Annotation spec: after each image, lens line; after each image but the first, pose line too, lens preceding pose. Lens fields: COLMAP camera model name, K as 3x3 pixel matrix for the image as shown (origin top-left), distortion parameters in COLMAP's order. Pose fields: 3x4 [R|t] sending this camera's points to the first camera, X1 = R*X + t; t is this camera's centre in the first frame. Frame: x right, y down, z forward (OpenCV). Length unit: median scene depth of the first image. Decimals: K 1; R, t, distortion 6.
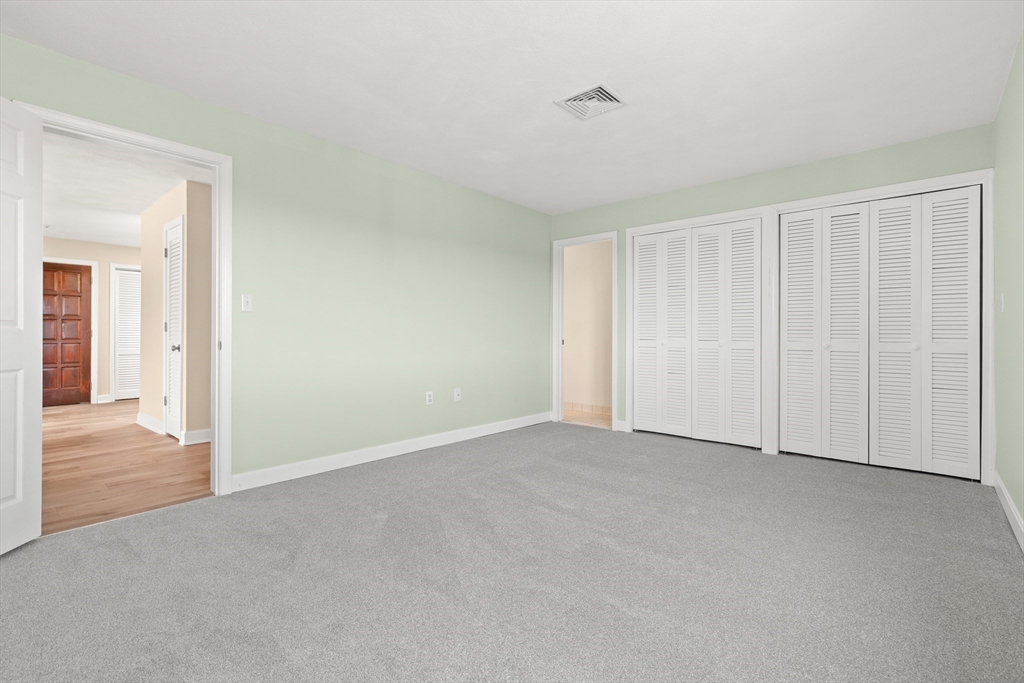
lens RADIAL K [[469.1, 0, 512.7], [0, 469.1, 336.6], [0, 0, 1]] dist [0.002299, -0.000112]
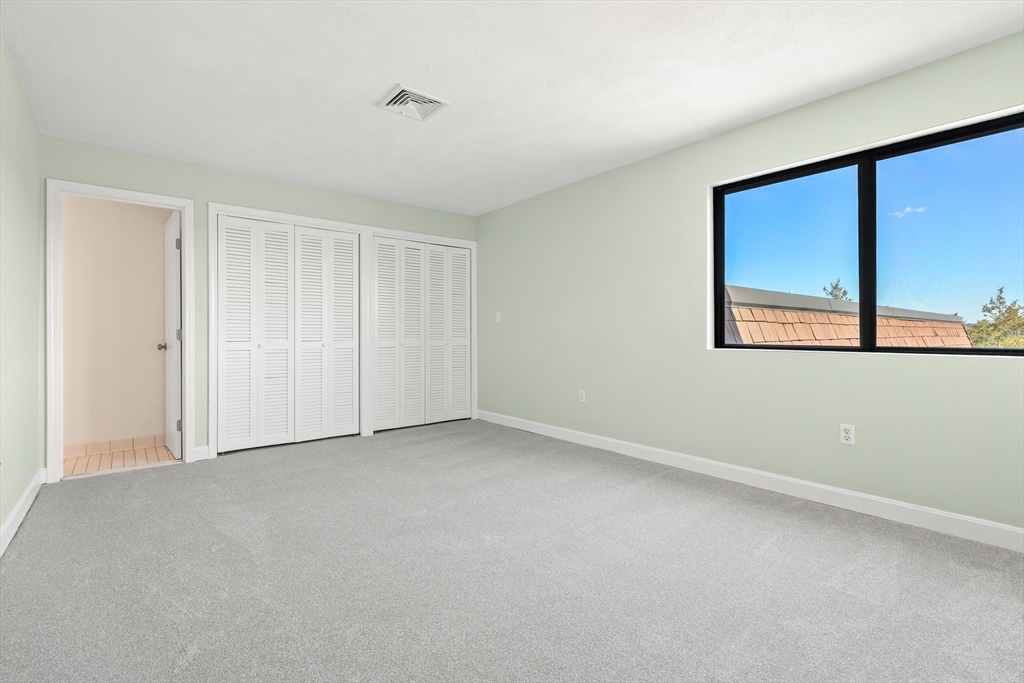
lens RADIAL K [[469.1, 0, 512.7], [0, 469.1, 336.6], [0, 0, 1]] dist [0.002299, -0.000112]
pose [[0.161117, -0.008350, 0.986900, -0.499870], [0.005114, 0.999958, 0.007626, -0.006816], [-0.986922, 0.003818, 0.161153, 0.400407]]
